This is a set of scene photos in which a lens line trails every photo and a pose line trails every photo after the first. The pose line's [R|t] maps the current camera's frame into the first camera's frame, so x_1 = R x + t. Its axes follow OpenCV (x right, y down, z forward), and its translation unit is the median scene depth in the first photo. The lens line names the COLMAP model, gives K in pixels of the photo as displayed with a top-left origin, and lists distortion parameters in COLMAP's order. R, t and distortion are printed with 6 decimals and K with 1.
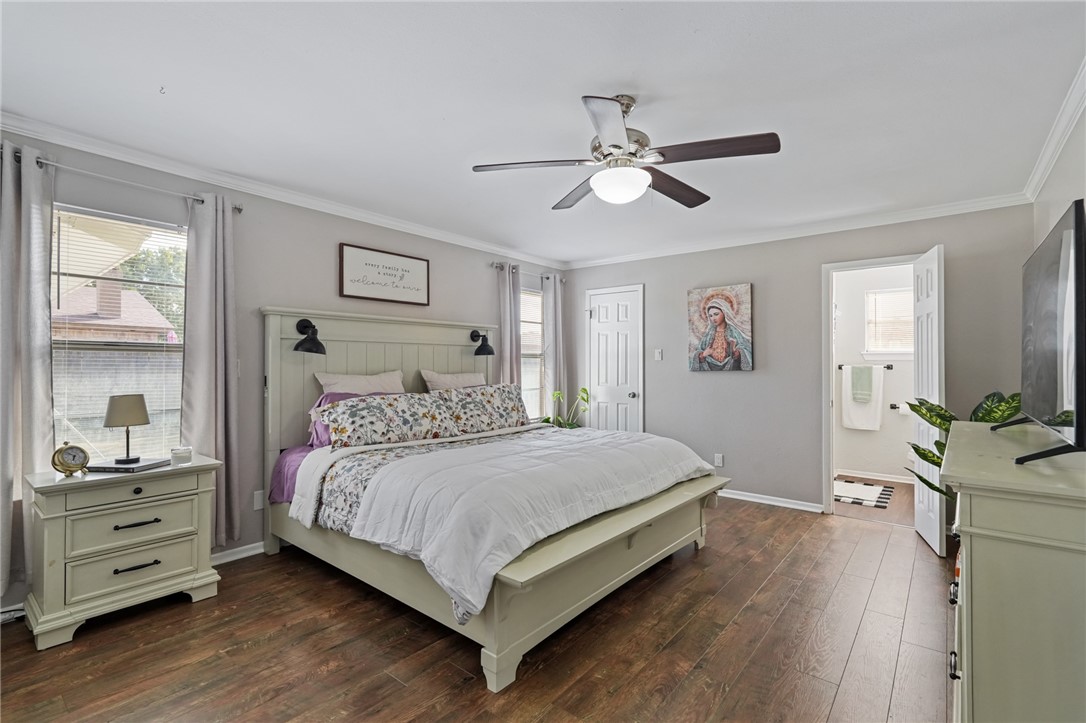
lens RADIAL K [[493.4, 0, 544.2], [0, 493.4, 365.4], [0, 0, 1]] dist [0.008835, -0.002096]
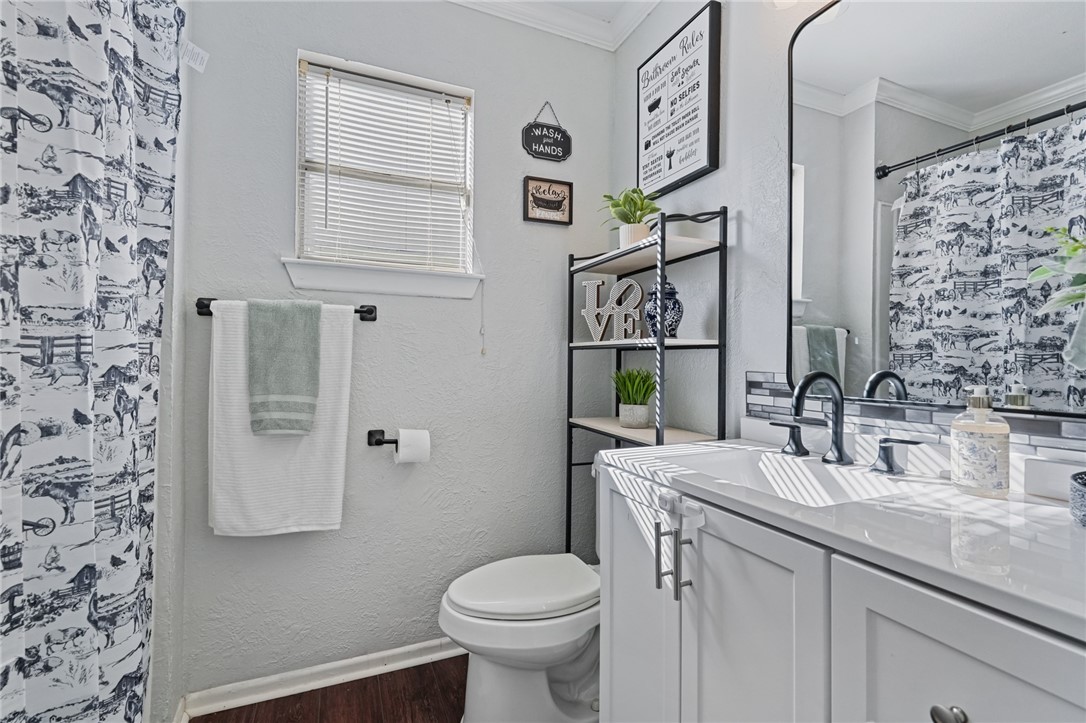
lens RADIAL K [[493.4, 0, 544.9], [0, 493.4, 358.1], [0, 0, 1]] dist [0.008835, -0.002096]
pose [[0.447996, 0.005635, 0.894018, 0.466224], [-0.004074, 0.999983, -0.004262, 0.032478], [-0.894026, -0.001733, 0.448011, 0.755996]]
